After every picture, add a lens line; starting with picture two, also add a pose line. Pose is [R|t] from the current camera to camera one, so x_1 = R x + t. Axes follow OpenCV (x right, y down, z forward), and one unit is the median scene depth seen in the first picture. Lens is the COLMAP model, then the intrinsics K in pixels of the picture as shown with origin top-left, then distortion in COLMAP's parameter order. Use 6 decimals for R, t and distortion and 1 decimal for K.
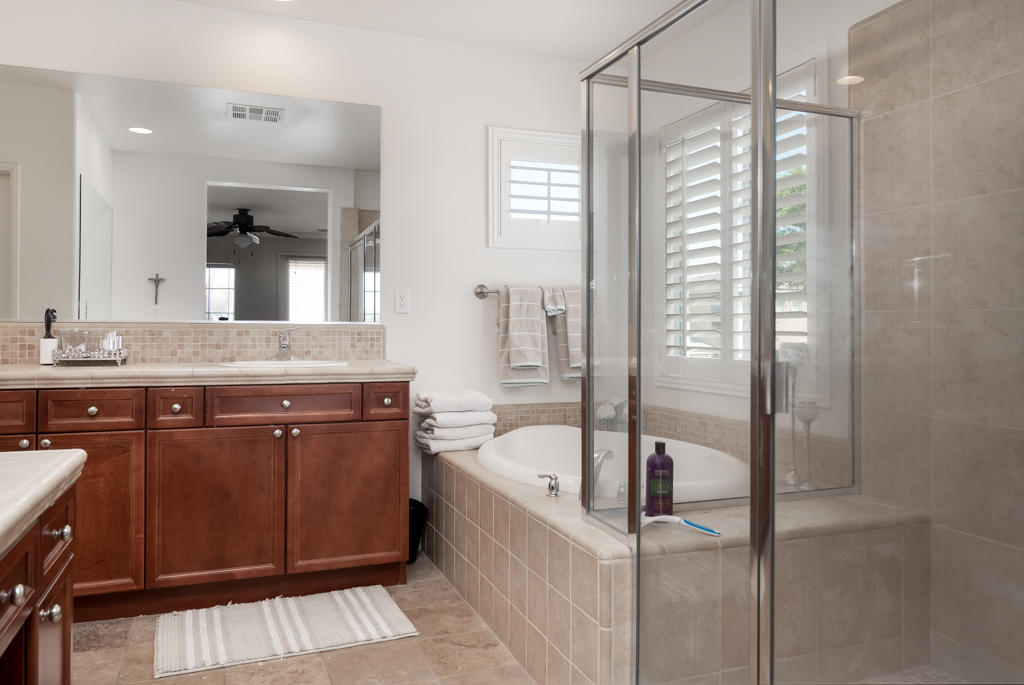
lens RADIAL K [[786.9, 0, 512.0], [0, 786.9, 318.8], [0, 0, 1]] dist [0.008438, 0.000667]
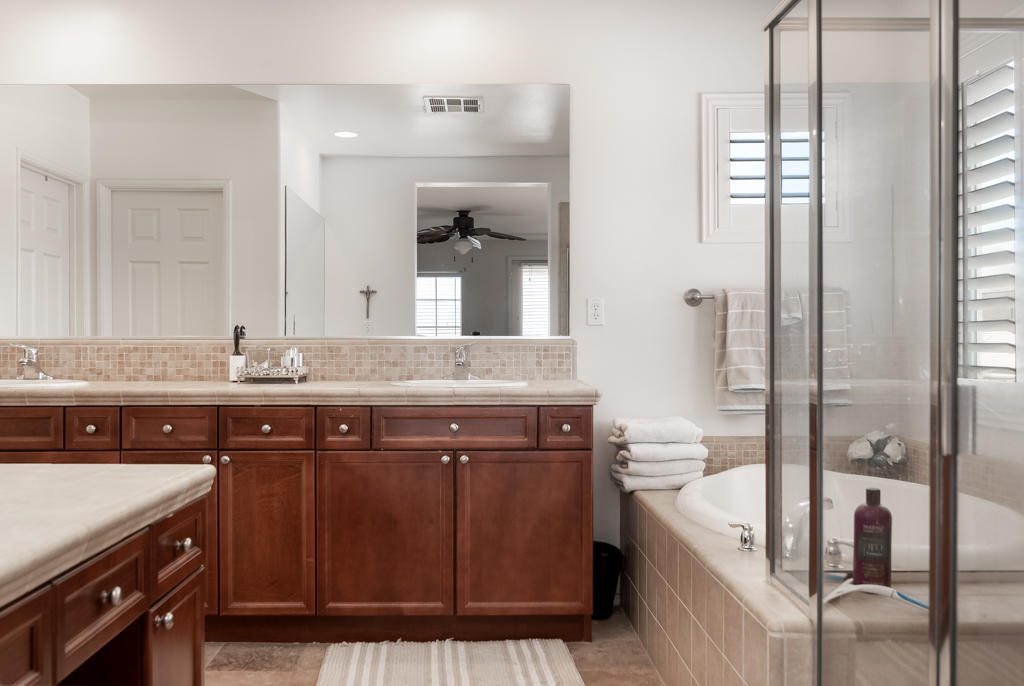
lens RADIAL K [[967.1, 0, 512.0], [0, 967.1, 343.0], [0, 0, 1]] dist [0.003070, 0.004368]
pose [[0.929253, -0.005820, -0.369398, 0.184786], [0.010499, 0.999888, 0.010657, 0.000034], [0.369294, -0.013781, 0.929210, -0.004398]]
